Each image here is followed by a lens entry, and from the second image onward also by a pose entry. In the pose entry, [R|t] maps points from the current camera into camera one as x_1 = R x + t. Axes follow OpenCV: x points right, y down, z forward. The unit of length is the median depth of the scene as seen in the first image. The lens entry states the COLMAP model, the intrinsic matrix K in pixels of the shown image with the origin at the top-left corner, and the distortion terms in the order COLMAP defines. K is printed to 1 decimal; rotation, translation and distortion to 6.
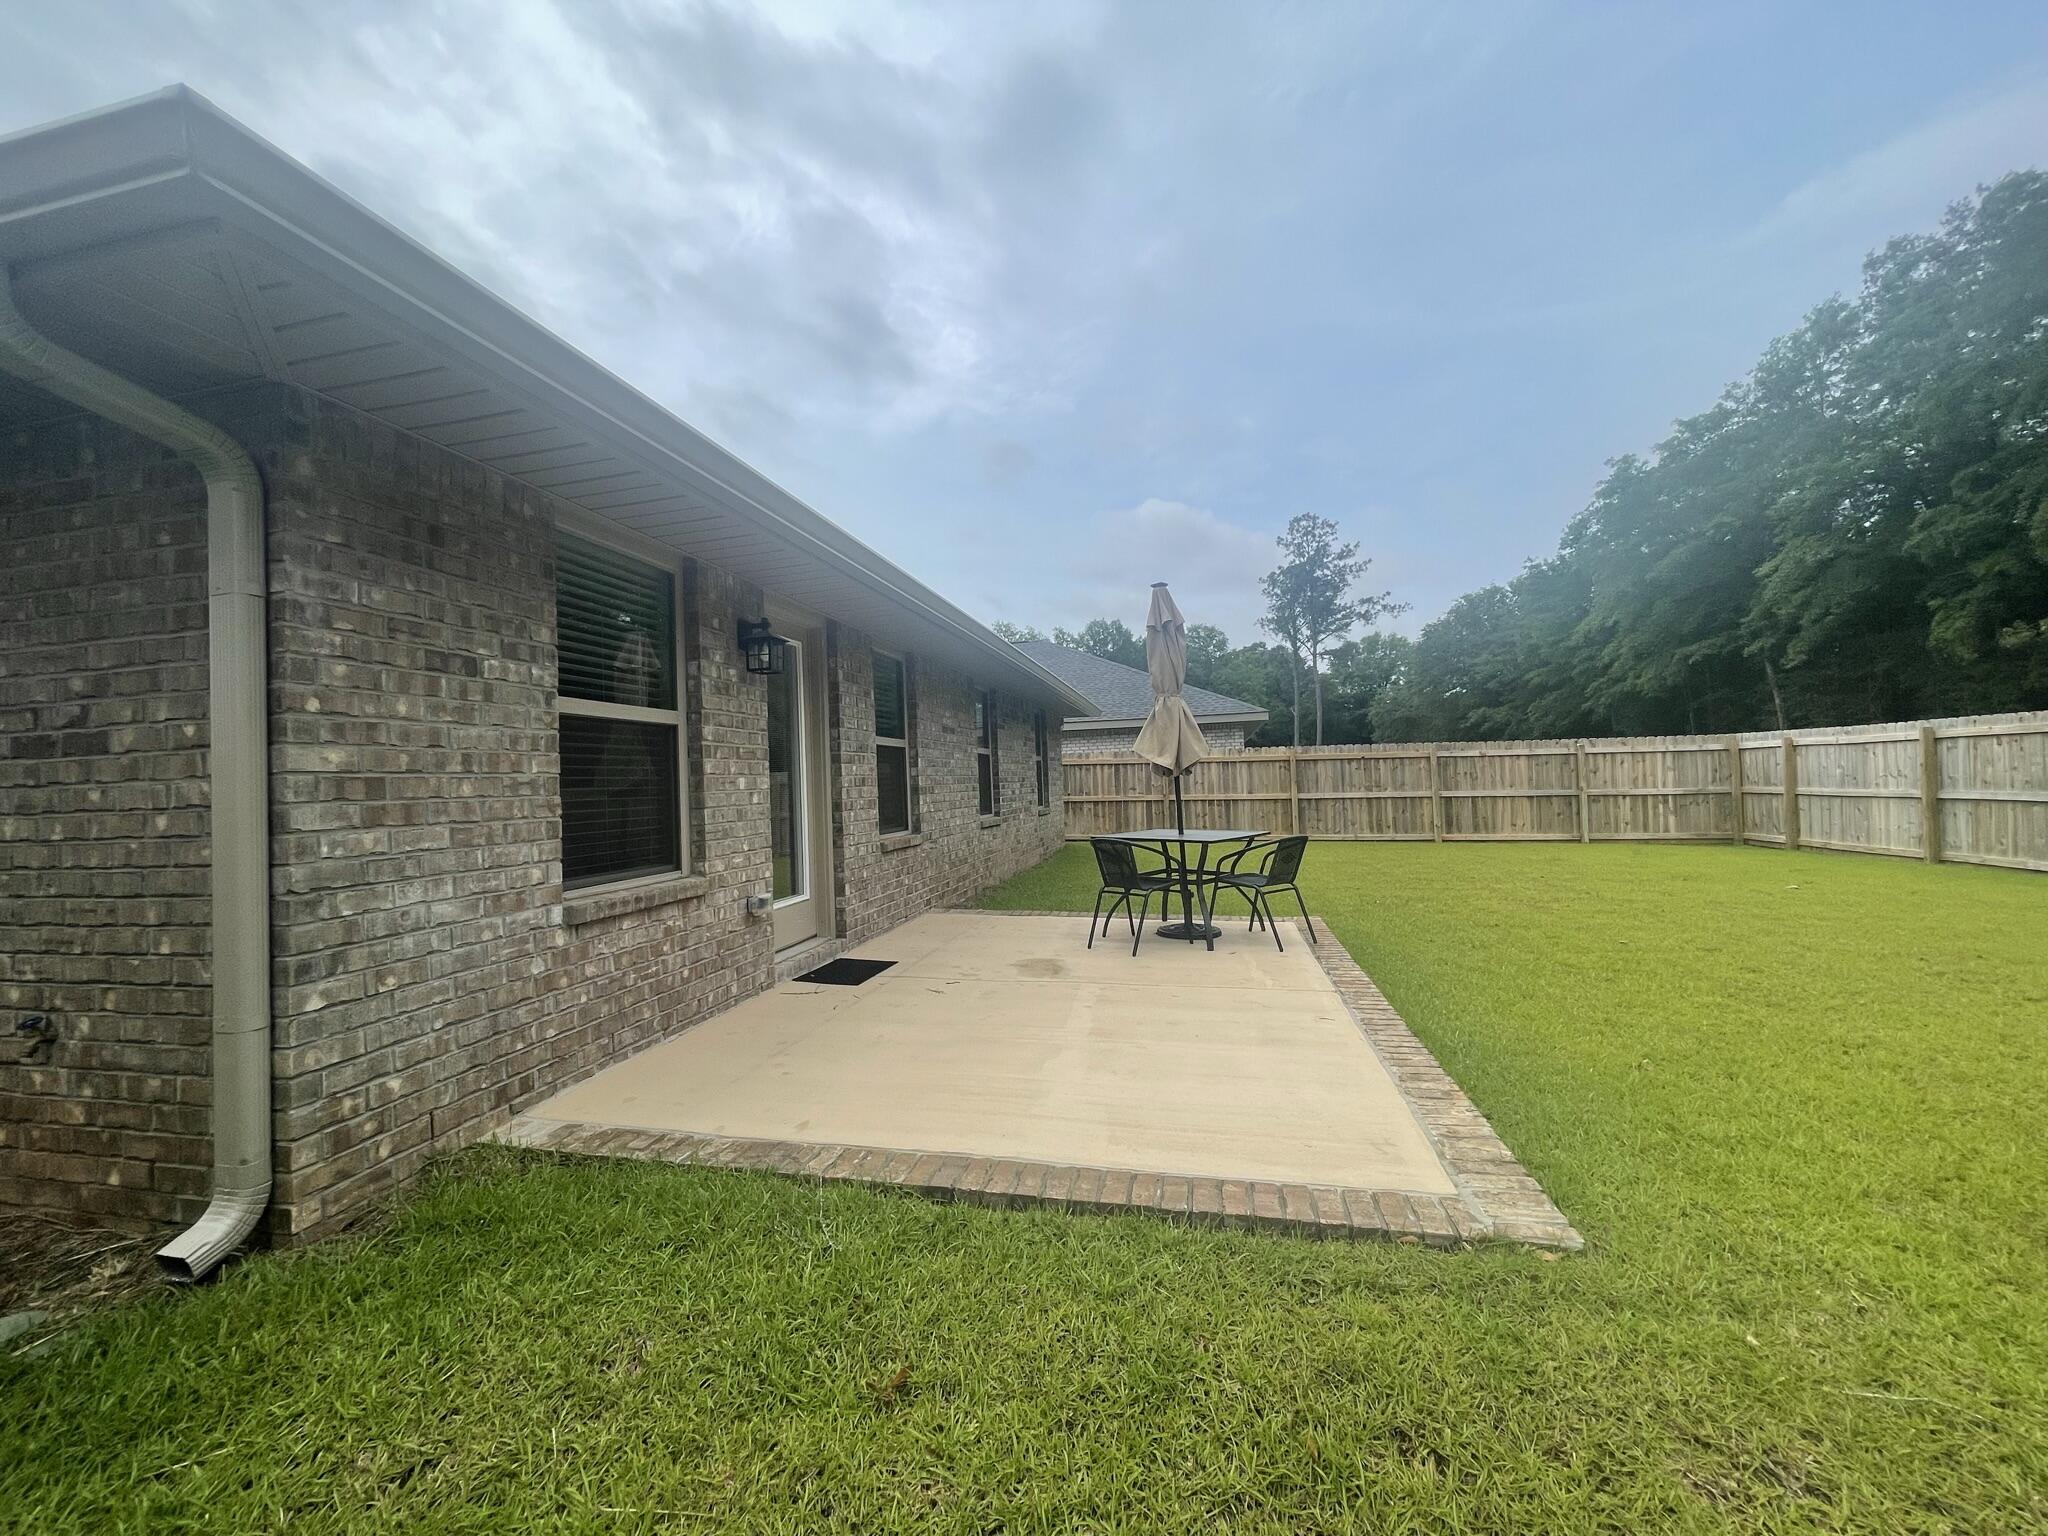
lens RADIAL K [[816.4, 0, 1024.0], [0, 816.4, 768.0], [0, 0, 1]] dist [0.000510, 0.000177]
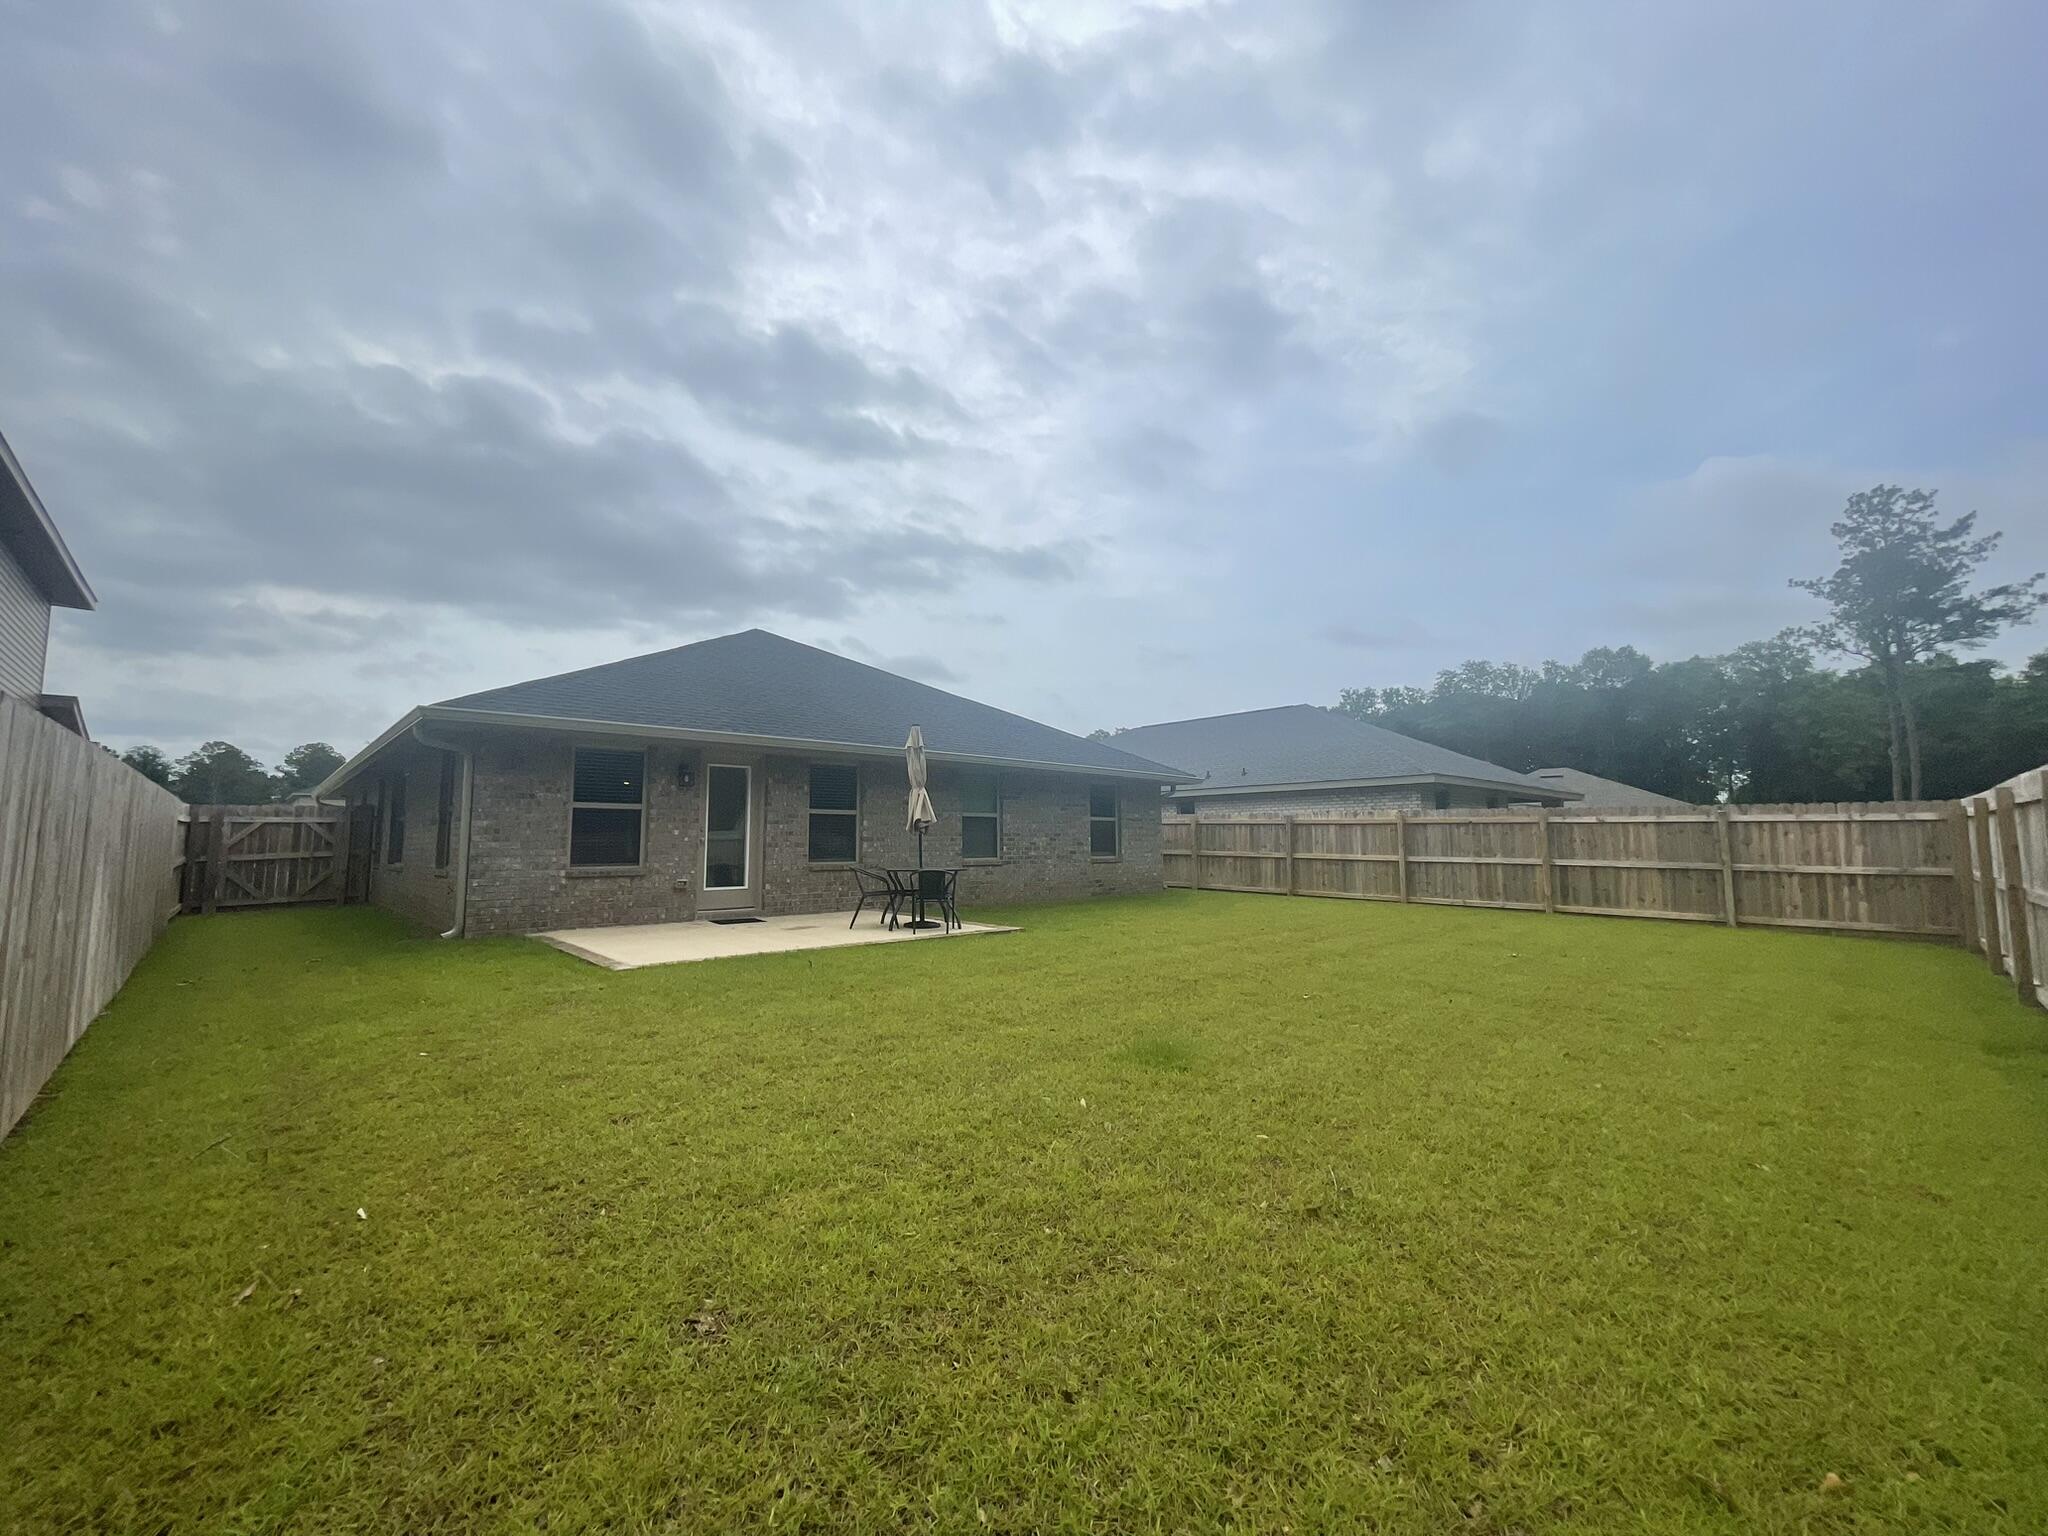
lens RADIAL K [[816.4, 0, 1024.0], [0, 816.4, 768.0], [0, 0, 1]] dist [0.000510, 0.000177]
pose [[0.835628, -0.019499, -0.548950, 0.538176], [-0.014857, 0.998202, -0.058072, -0.013574], [0.549095, 0.056682, 0.833836, -0.134009]]
